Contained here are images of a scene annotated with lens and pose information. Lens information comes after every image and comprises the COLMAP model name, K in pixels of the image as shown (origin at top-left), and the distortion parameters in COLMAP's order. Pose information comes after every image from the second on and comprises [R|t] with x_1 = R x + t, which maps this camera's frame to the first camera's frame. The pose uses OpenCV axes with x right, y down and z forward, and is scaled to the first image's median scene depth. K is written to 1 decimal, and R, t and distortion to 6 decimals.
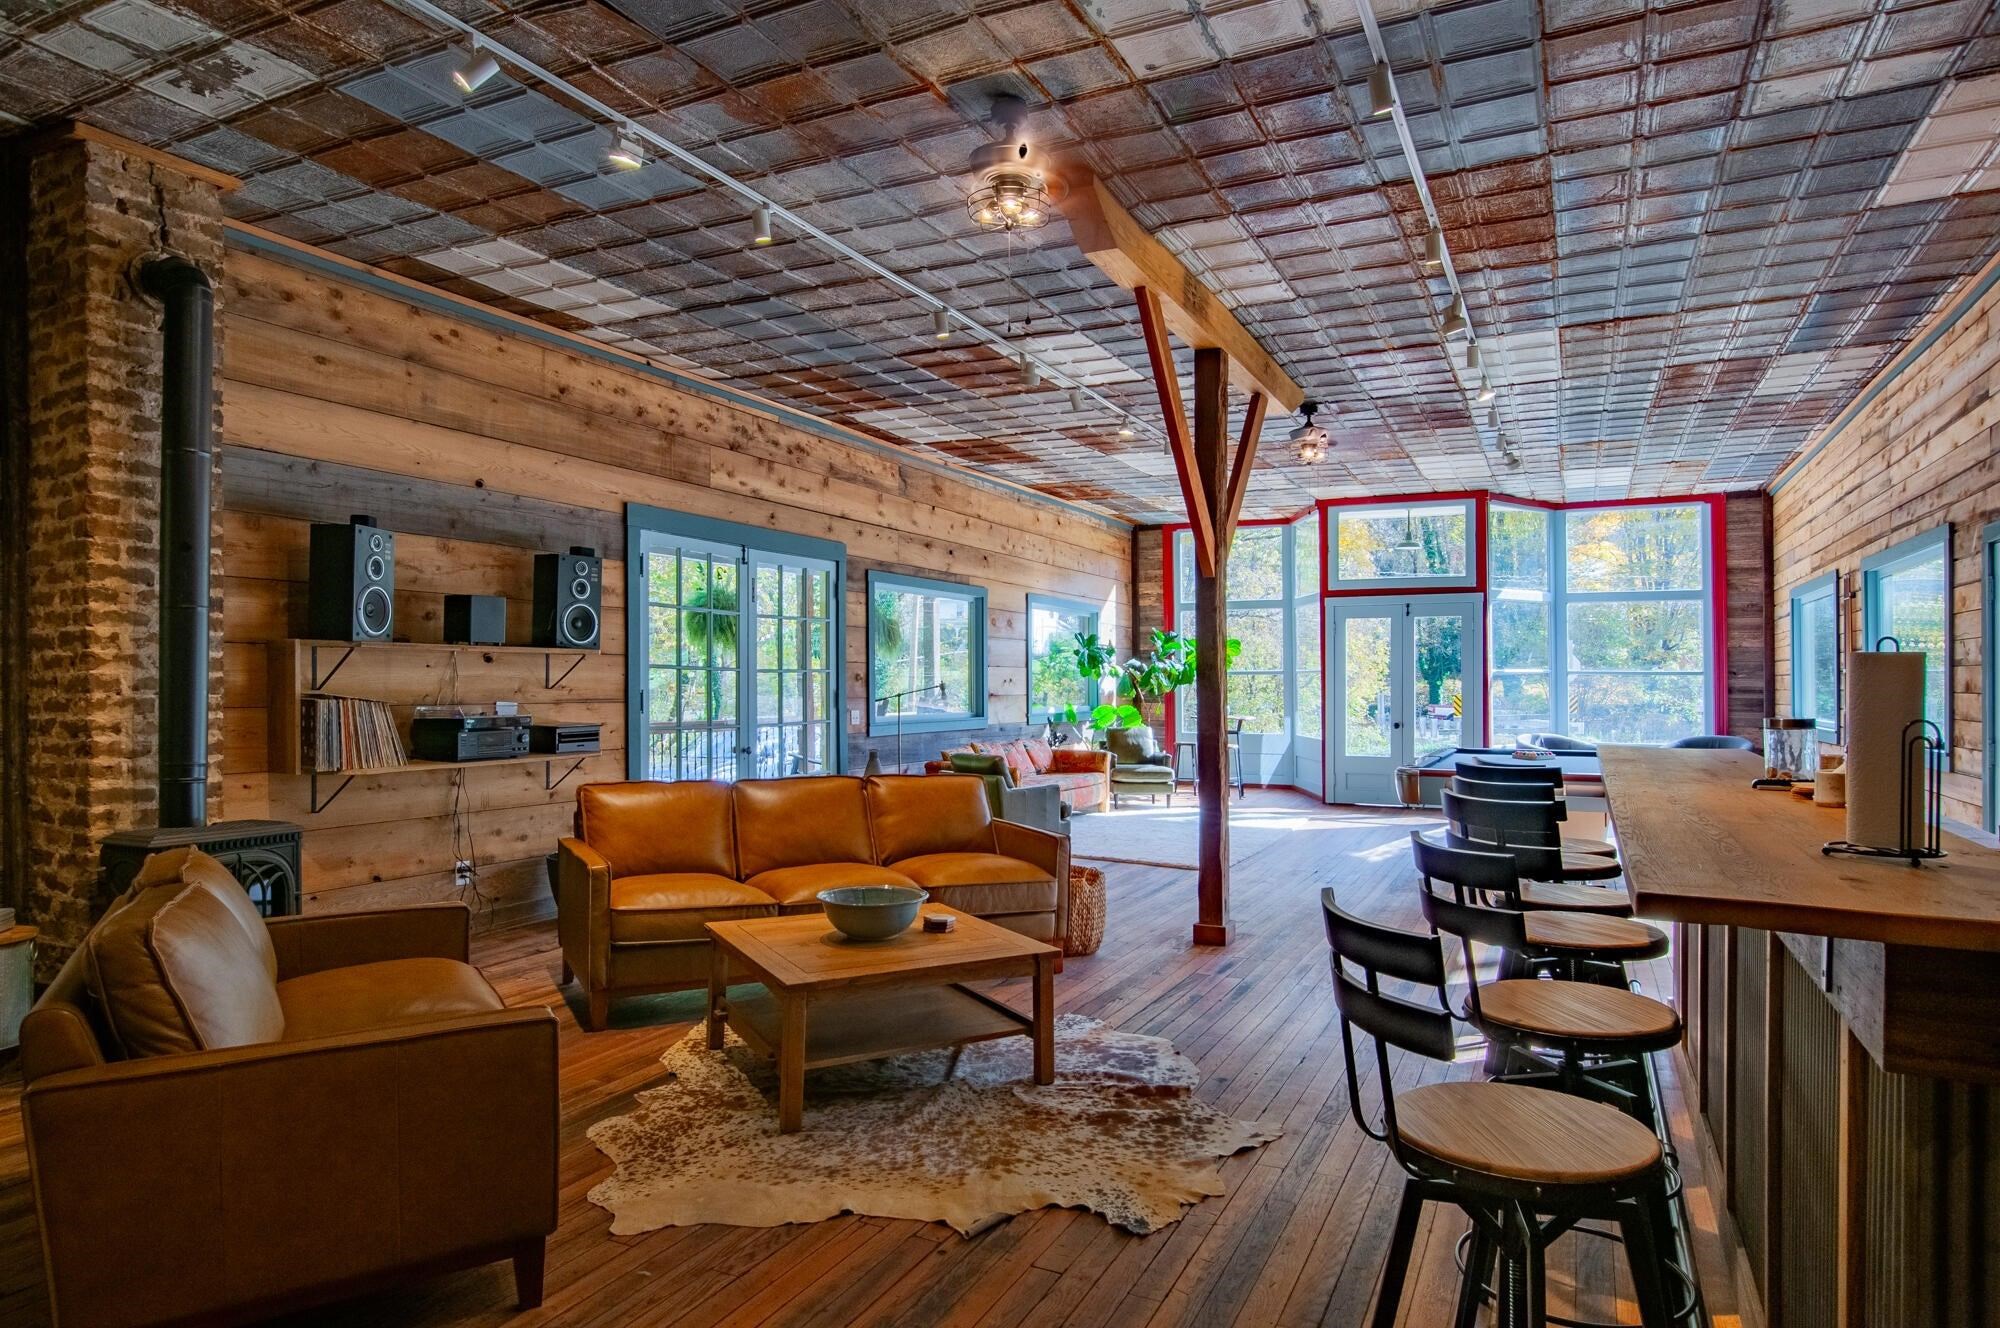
lens RADIAL K [[1147.5, 0, 997.8], [0, 1147.5, 682.6], [0, 0, 1]] dist [-0.017070, 0.002446]
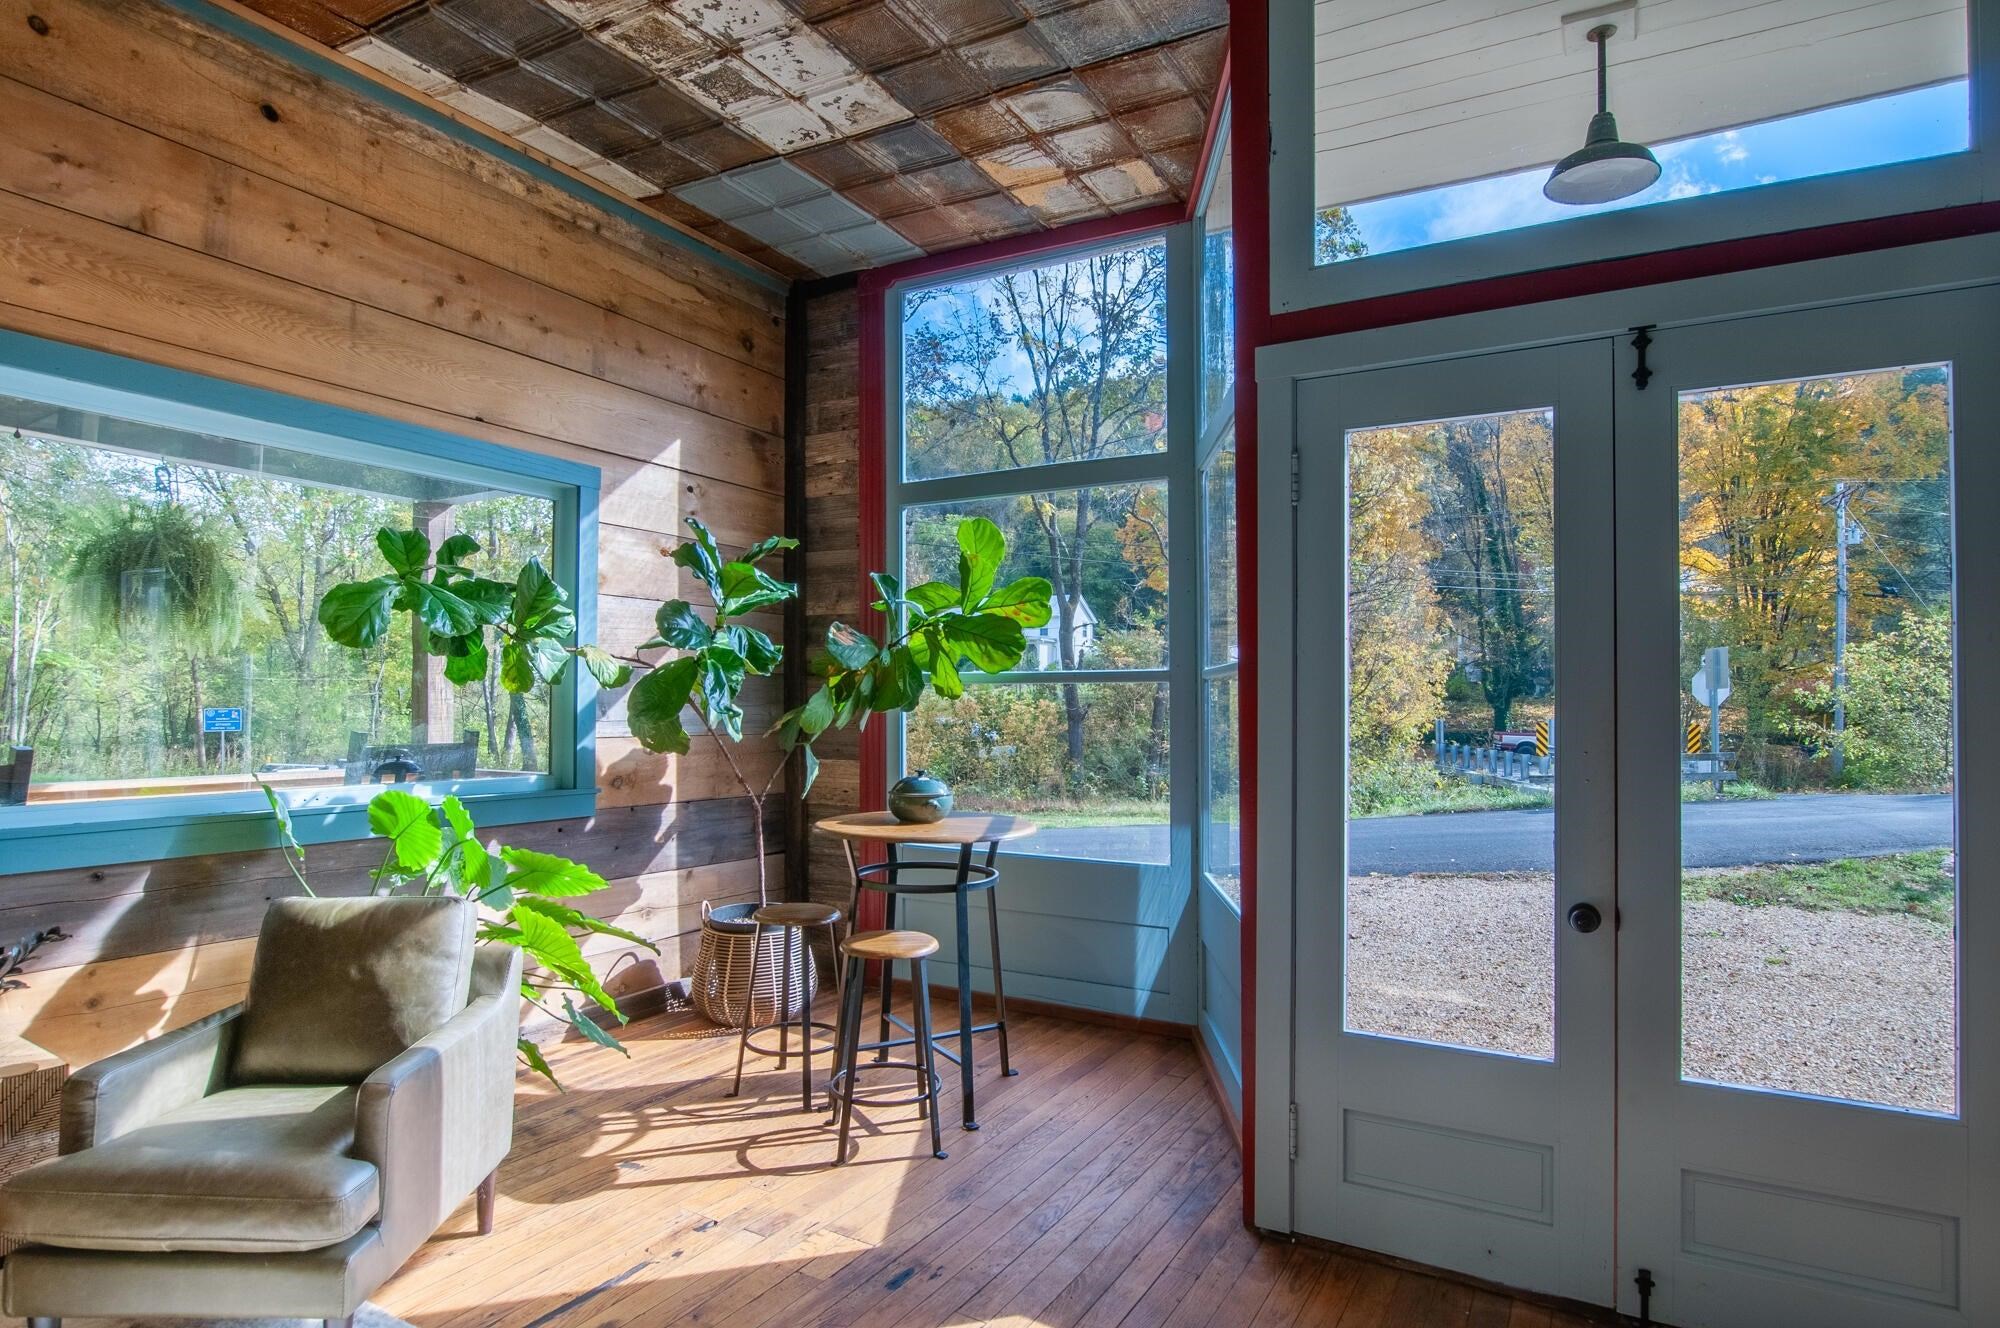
lens RADIAL K [[1114.3, 0, 1006.9], [0, 1114.3, 673.2], [0, 0, 1]] dist [-0.018465, 0.000267]
pose [[0.999044, 0.005256, -0.043409, 0.697986], [-0.006489, 0.999578, -0.028316, -0.000989], [0.043242, 0.028571, 0.998656, 2.201702]]
